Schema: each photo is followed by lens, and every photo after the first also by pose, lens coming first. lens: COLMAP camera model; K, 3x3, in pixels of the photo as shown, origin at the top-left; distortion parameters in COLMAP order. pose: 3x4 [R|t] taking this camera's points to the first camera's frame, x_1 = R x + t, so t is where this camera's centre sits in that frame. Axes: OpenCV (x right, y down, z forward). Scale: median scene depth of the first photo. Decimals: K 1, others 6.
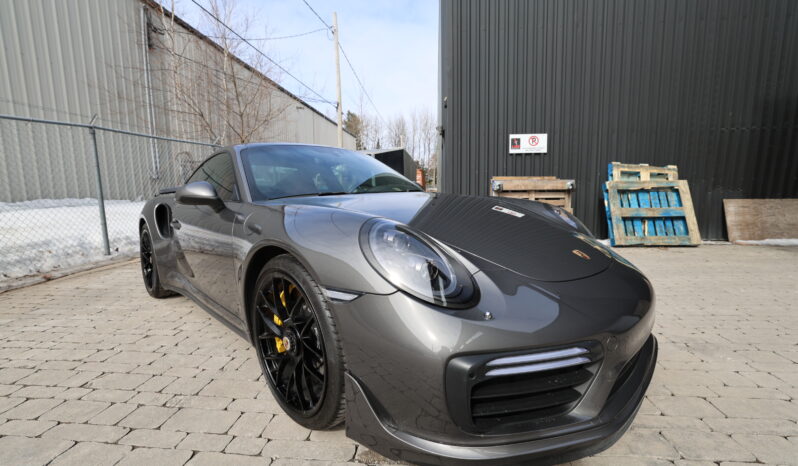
lens RADIAL K [[339.3, 0, 399.0], [0, 339.3, 233.0], [0, 0, 1]] dist [-0.045103, 0.014313]
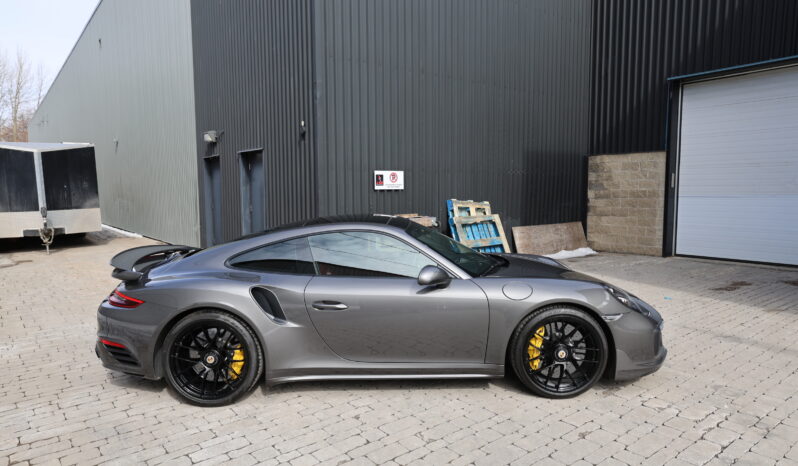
lens RADIAL K [[513.3, 0, 399.0], [0, 513.3, 233.0], [0, 0, 1]] dist [0.003075, 0.002023]
pose [[0.716811, -0.049296, 0.695522, -0.699786], [0.083688, 0.996369, -0.015631, -0.088357], [-0.692227, 0.069411, 0.718334, -0.108345]]
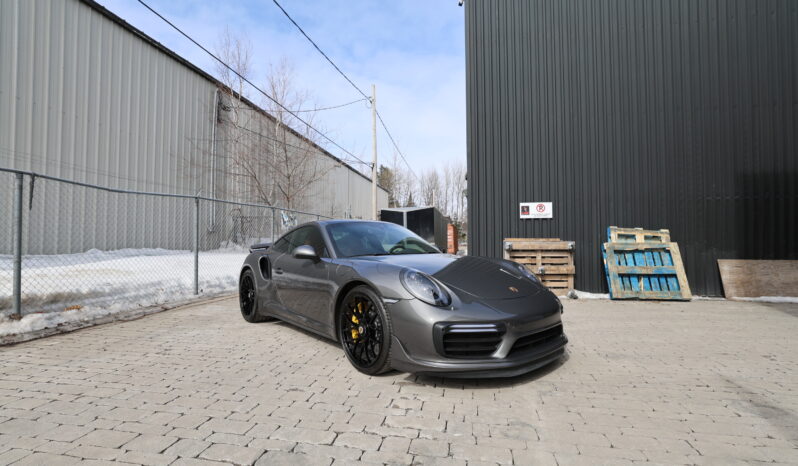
lens RADIAL K [[358.3, 0, 399.0], [0, 358.3, 233.0], [0, 0, 1]] dist [-0.042579, 0.016944]
pose [[0.995847, 0.011896, -0.090262, 0.018456], [-0.025730, 0.987783, -0.153694, 0.019238], [0.087331, 0.155379, 0.983987, -0.279669]]
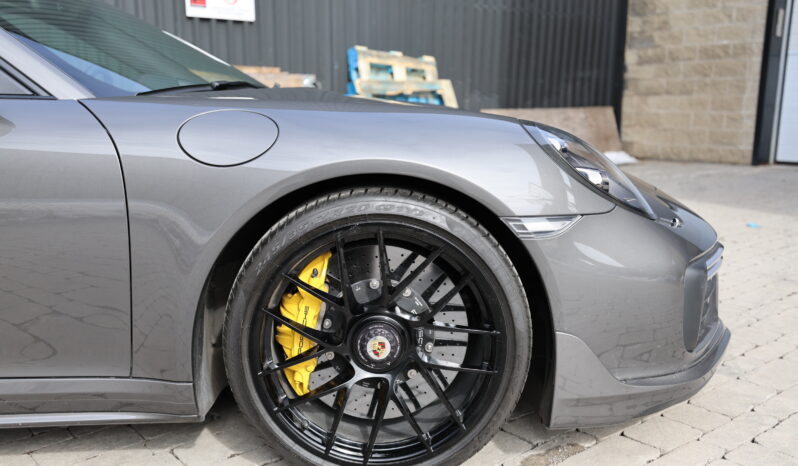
lens RADIAL K [[751.7, 0, 395.6], [0, 751.7, 232.8], [0, 0, 1]] dist [0.011930, 0.088526]
pose [[0.697838, -0.113995, 0.707126, -0.284614], [0.079104, 0.993480, 0.082093, 0.008794], [-0.711874, -0.001351, 0.702306, 0.024702]]
